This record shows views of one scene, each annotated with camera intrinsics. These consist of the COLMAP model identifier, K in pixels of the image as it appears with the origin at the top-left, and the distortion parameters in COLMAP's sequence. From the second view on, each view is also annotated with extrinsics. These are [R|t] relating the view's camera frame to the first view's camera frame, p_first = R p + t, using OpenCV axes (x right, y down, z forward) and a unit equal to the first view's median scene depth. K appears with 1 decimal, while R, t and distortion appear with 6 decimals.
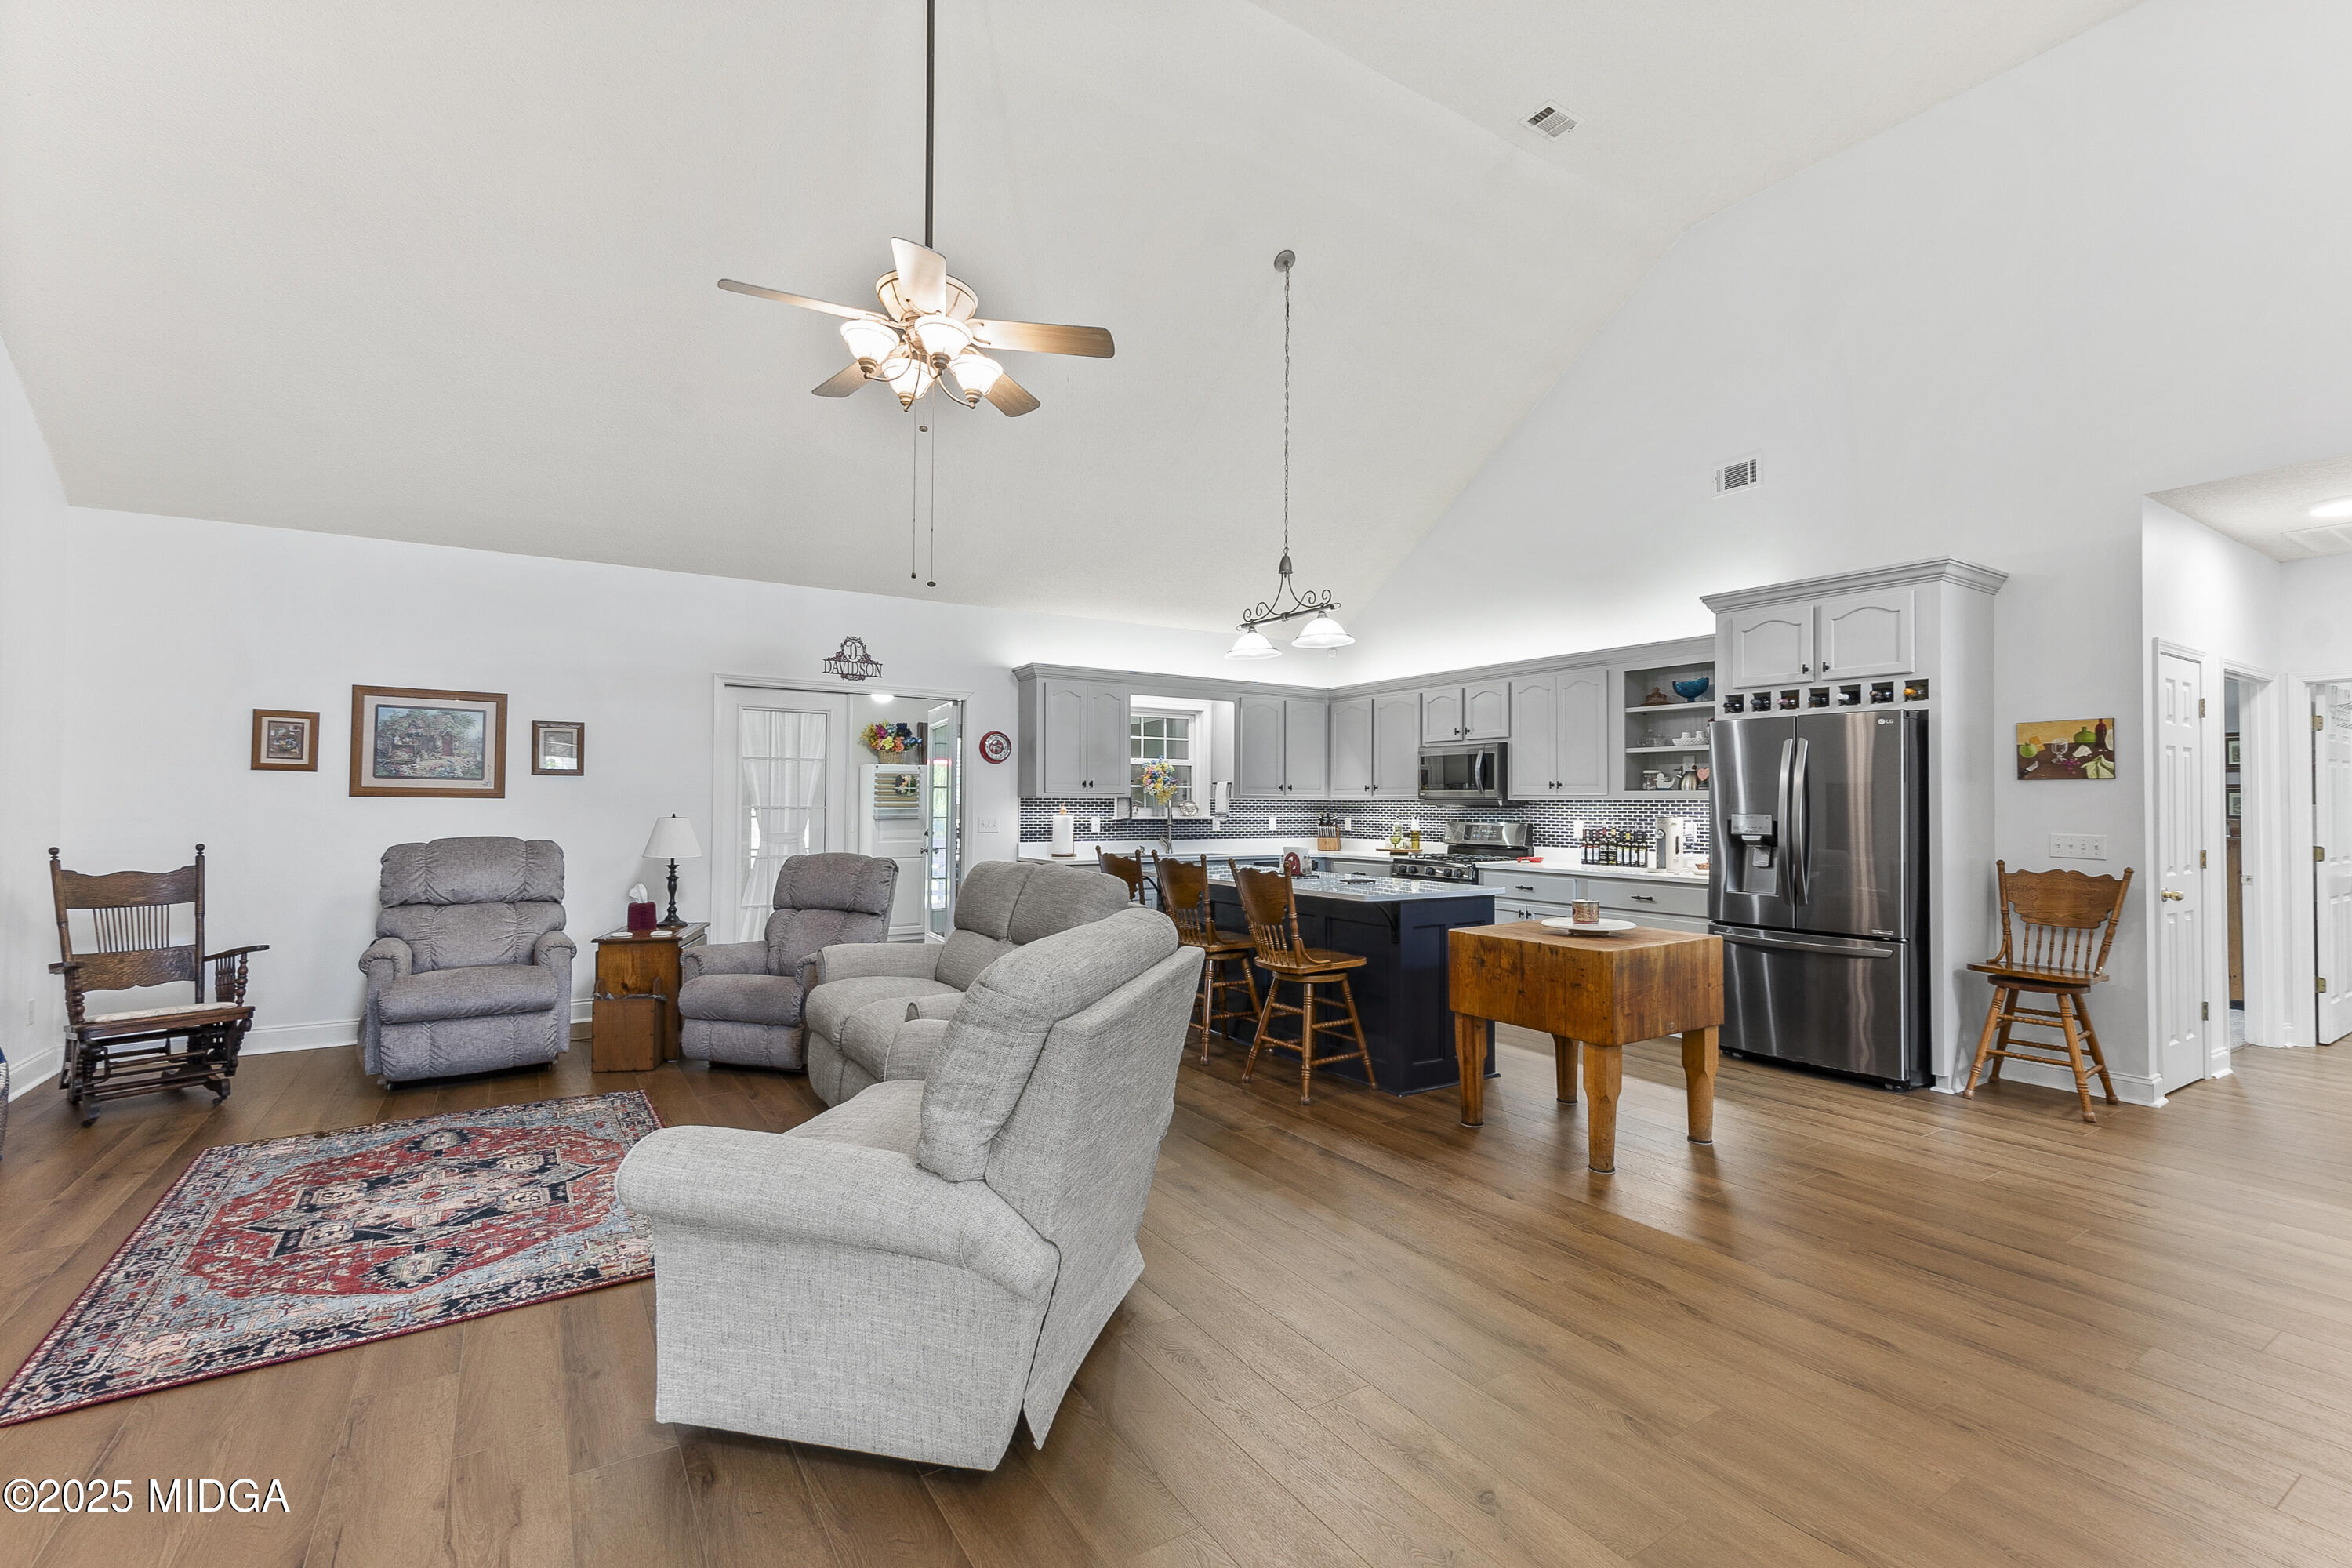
lens RADIAL K [[1027.0, 0, 1178.7], [0, 1027.0, 790.4], [0, 0, 1]] dist [-0.001414, -0.000134]
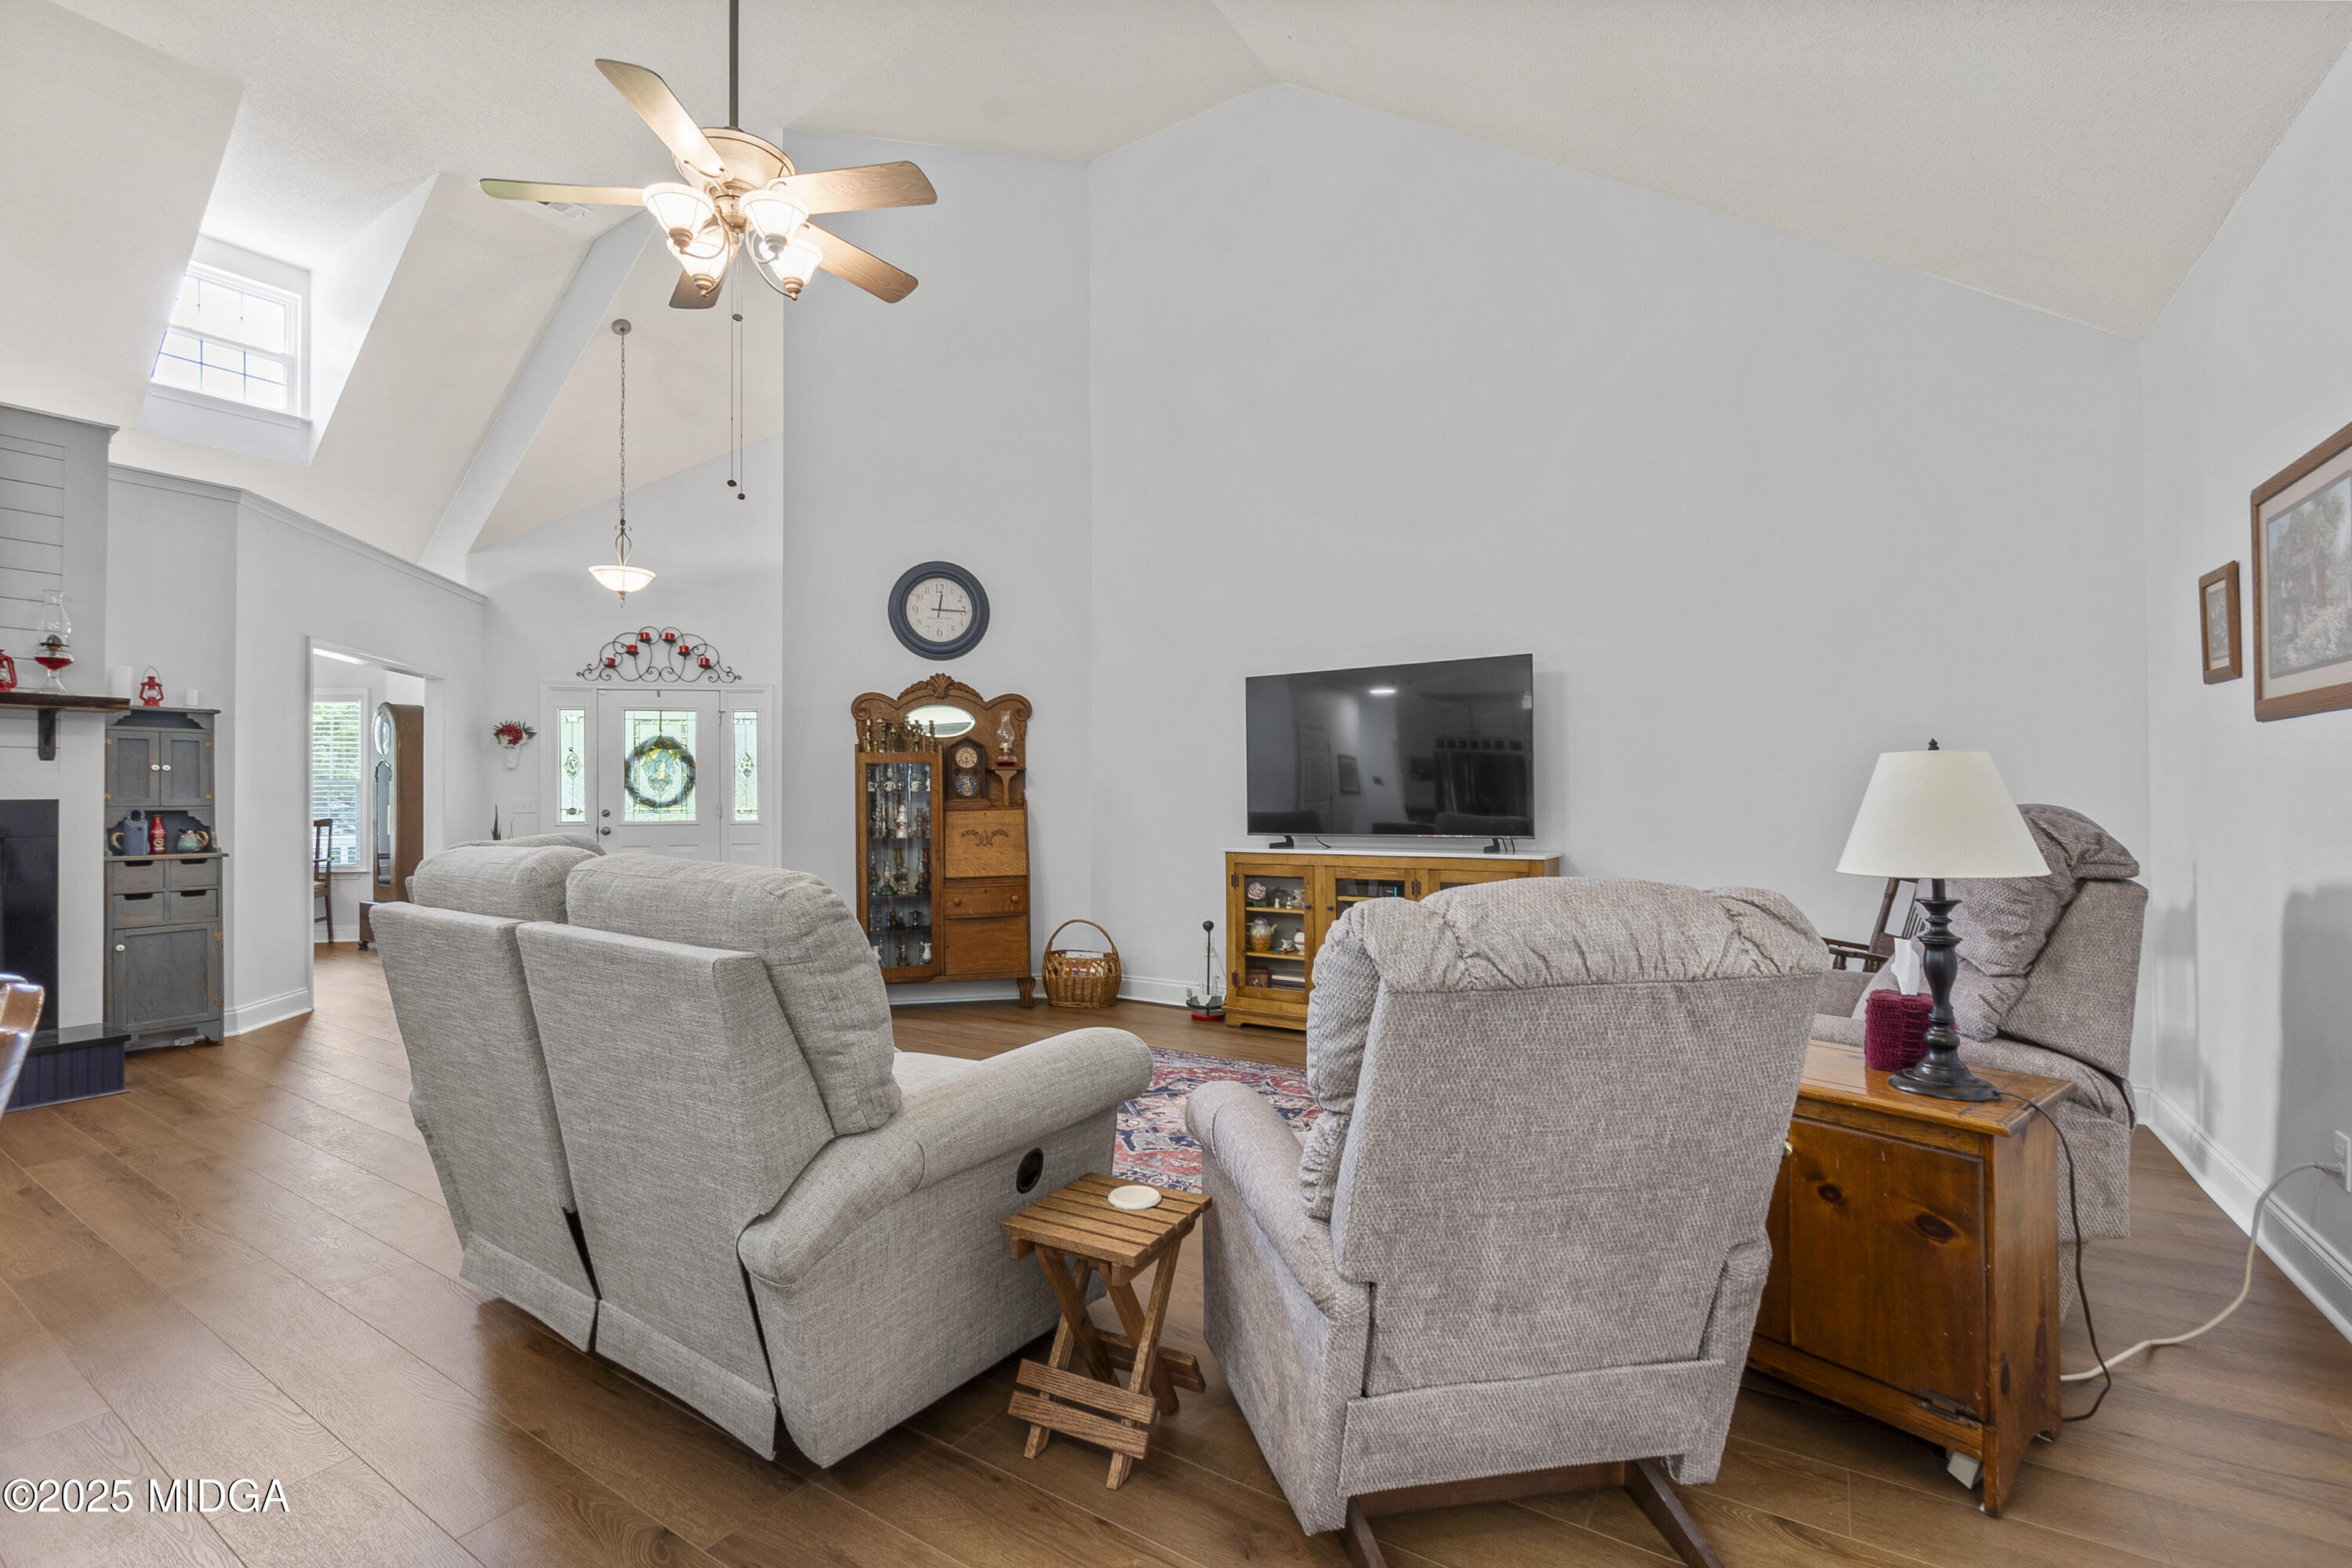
lens RADIAL K [[1027.0, 0, 1177.2], [0, 1027.0, 789.5], [0, 0, 1]] dist [-0.001414, -0.000134]
pose [[-0.907633, -0.007026, -0.419706, -0.135241], [0.003057, 0.999723, -0.023346, 0.043447], [0.419754, -0.022473, -0.907360, 1.137459]]
